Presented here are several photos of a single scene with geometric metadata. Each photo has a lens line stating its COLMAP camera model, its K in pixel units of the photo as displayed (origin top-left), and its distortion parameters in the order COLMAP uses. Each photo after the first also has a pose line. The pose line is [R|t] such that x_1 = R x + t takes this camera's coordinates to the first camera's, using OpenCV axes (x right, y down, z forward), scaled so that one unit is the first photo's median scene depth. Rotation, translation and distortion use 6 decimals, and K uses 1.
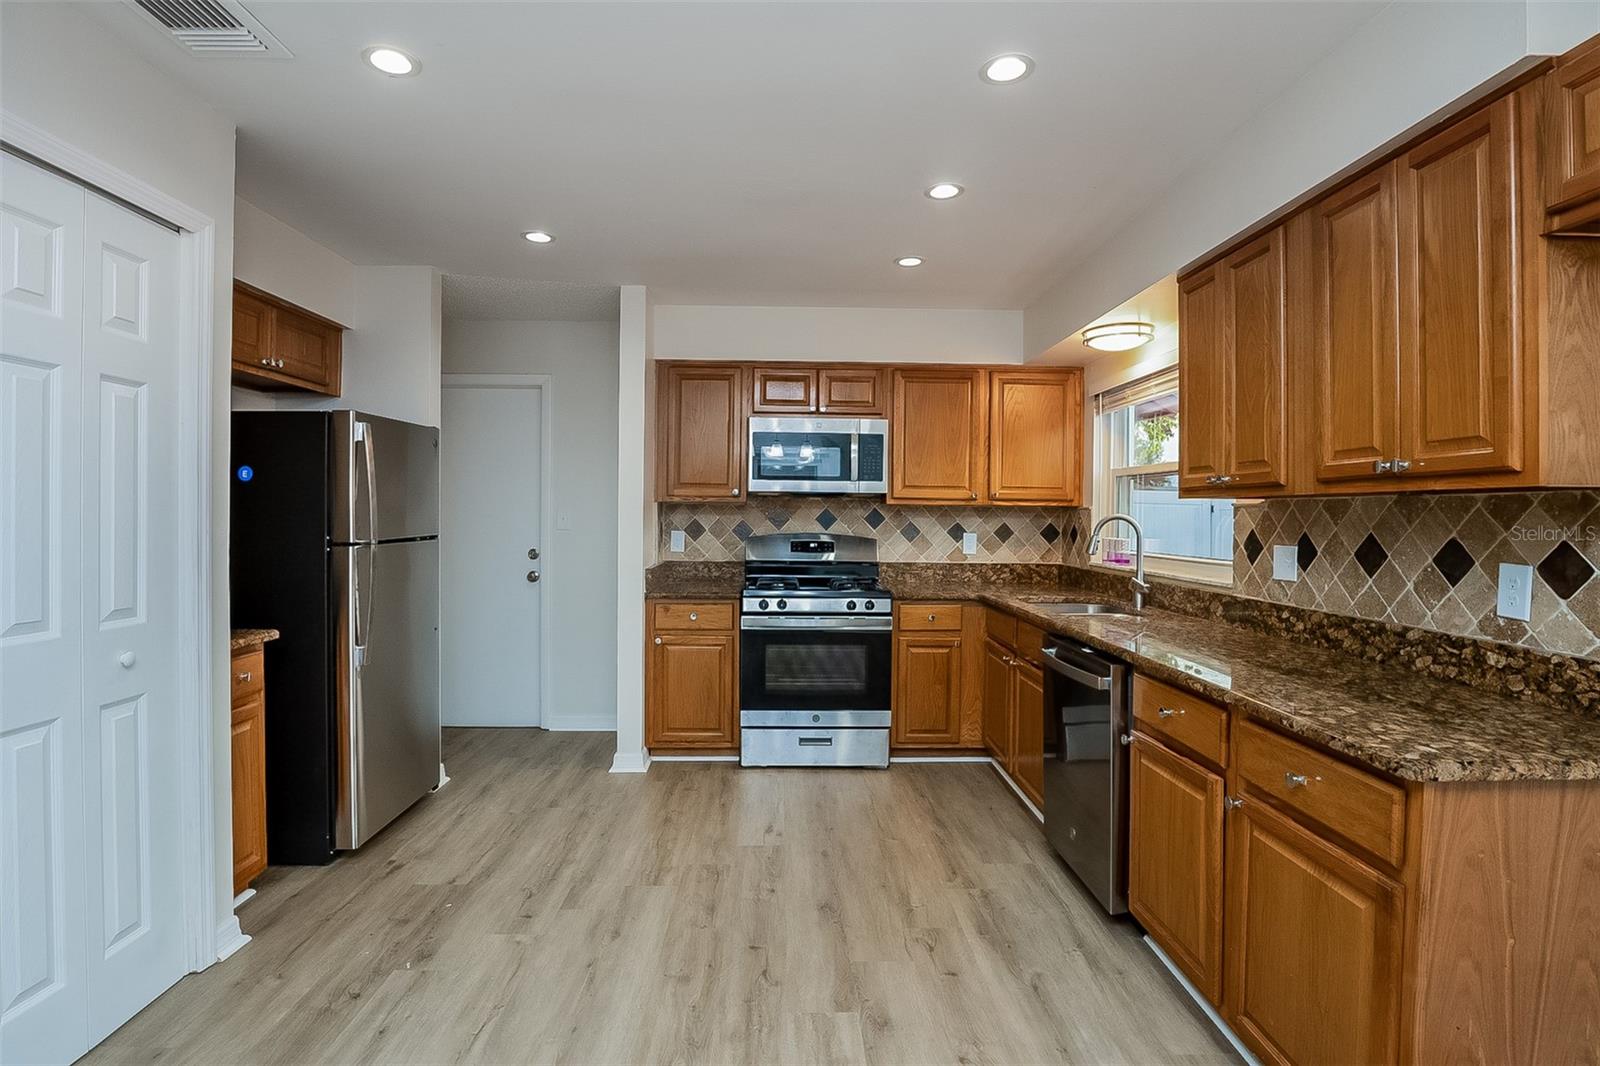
lens RADIAL K [[800.5, 0, 801.6], [0, 800.5, 520.5], [0, 0, 1]] dist [-0.032830, 0.005865]
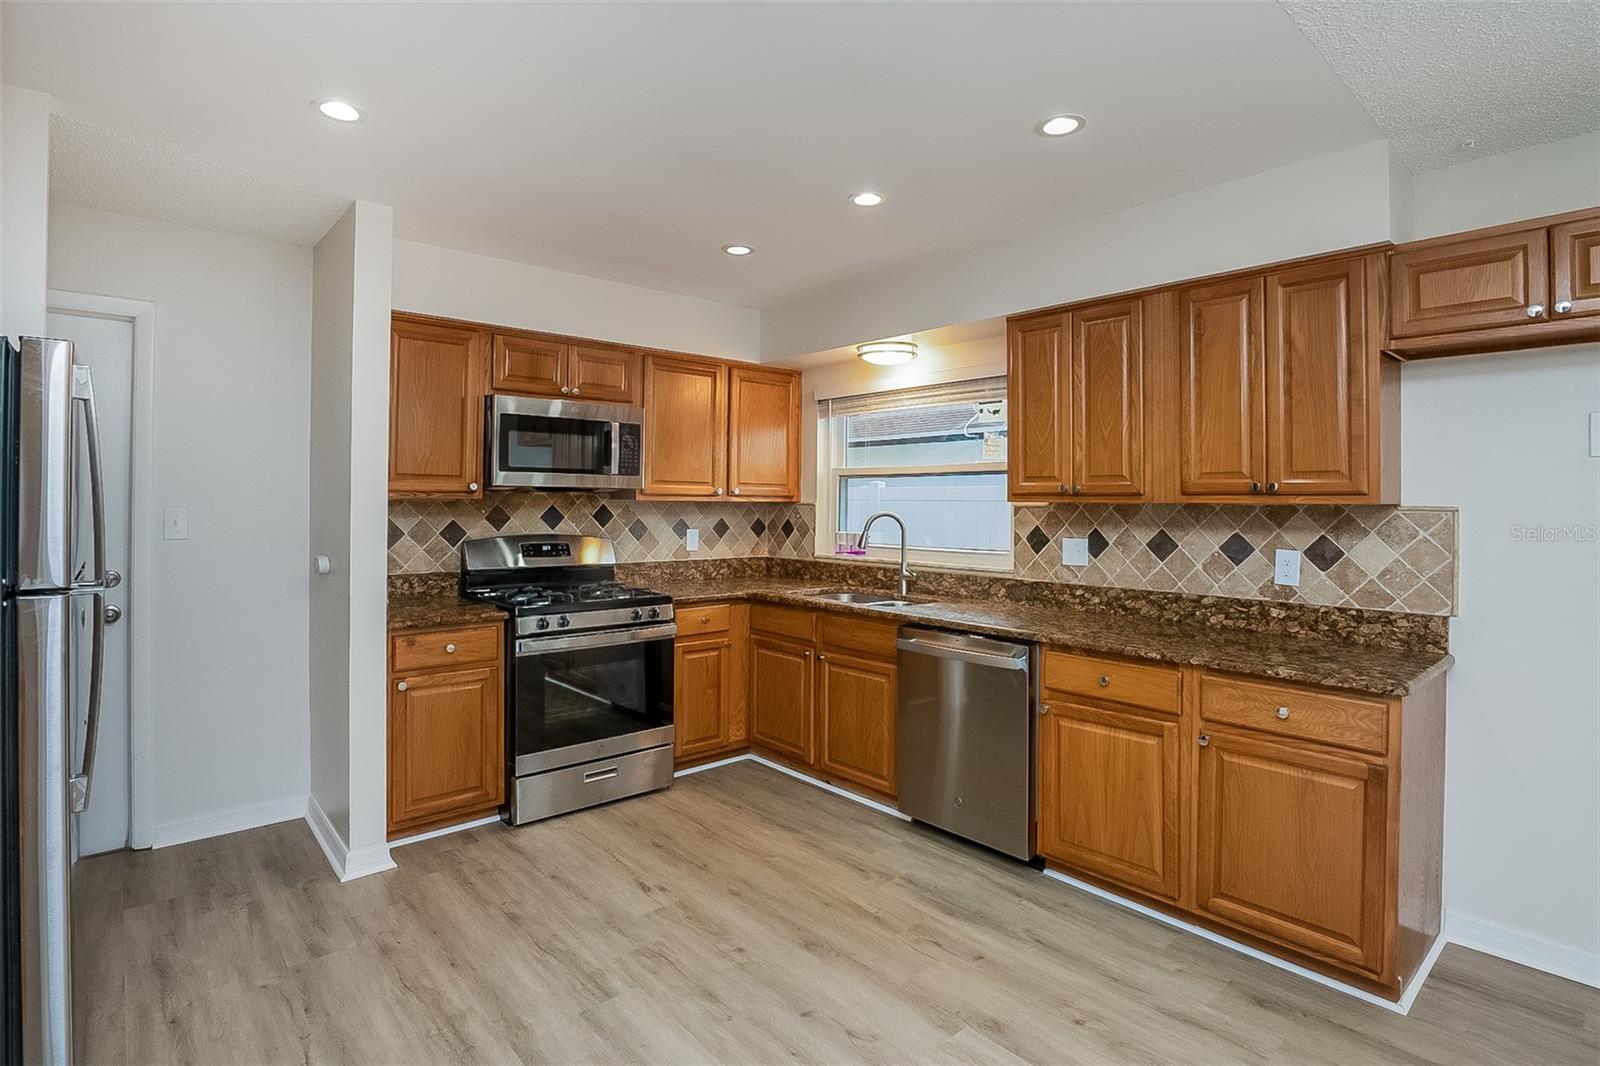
lens RADIAL K [[800.5, 0, 827.4], [0, 800.5, 499.2], [0, 0, 1]] dist [-0.032830, 0.005865]
pose [[0.759290, -0.000058, 0.650752, -0.405853], [0.004502, 0.999977, -0.005164, -0.020598], [-0.650737, 0.006851, 0.759273, 0.205219]]
